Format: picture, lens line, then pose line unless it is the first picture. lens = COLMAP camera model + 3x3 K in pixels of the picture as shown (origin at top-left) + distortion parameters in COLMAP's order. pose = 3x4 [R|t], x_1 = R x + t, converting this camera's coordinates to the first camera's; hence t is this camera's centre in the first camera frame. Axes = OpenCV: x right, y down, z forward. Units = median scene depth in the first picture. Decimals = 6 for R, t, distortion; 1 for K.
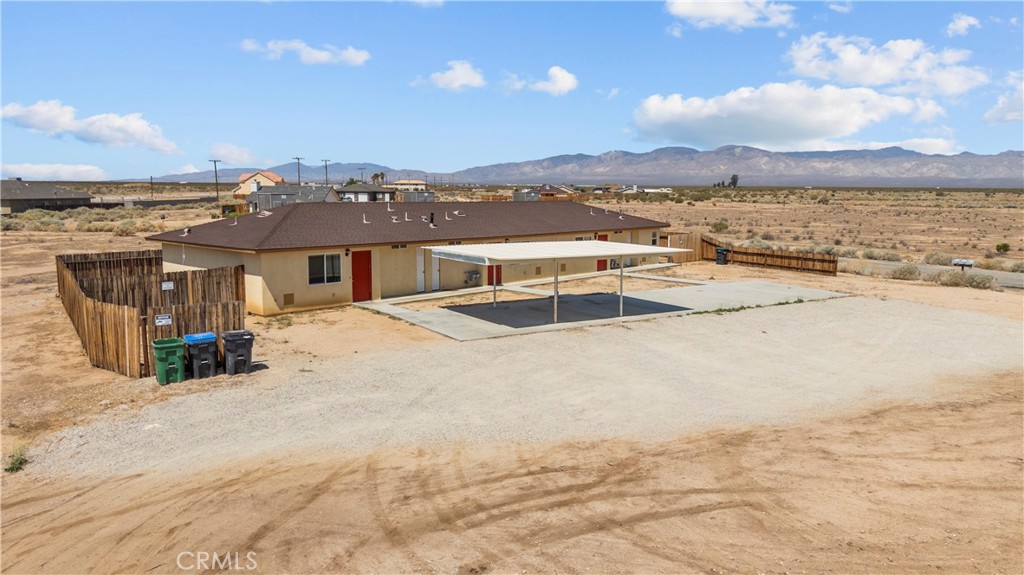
lens RADIAL K [[755.2, 0, 514.8], [0, 755.2, 286.3], [0, 0, 1]] dist [0.064764, -0.061684]
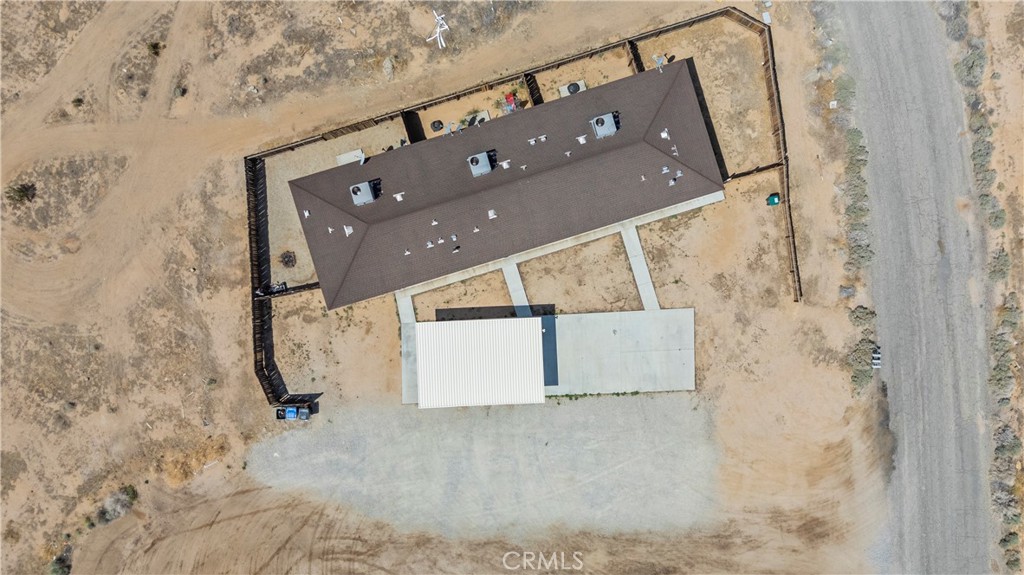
lens RADIAL K [[755.2, 0, 514.8], [0, 755.2, 286.3], [0, 0, 1]] dist [0.064764, -0.061684]
pose [[0.859364, 0.511220, -0.012138, 0.081078], [-0.053352, 0.113243, 0.992134, -2.740382], [0.508574, -0.851956, 0.124592, 1.444077]]
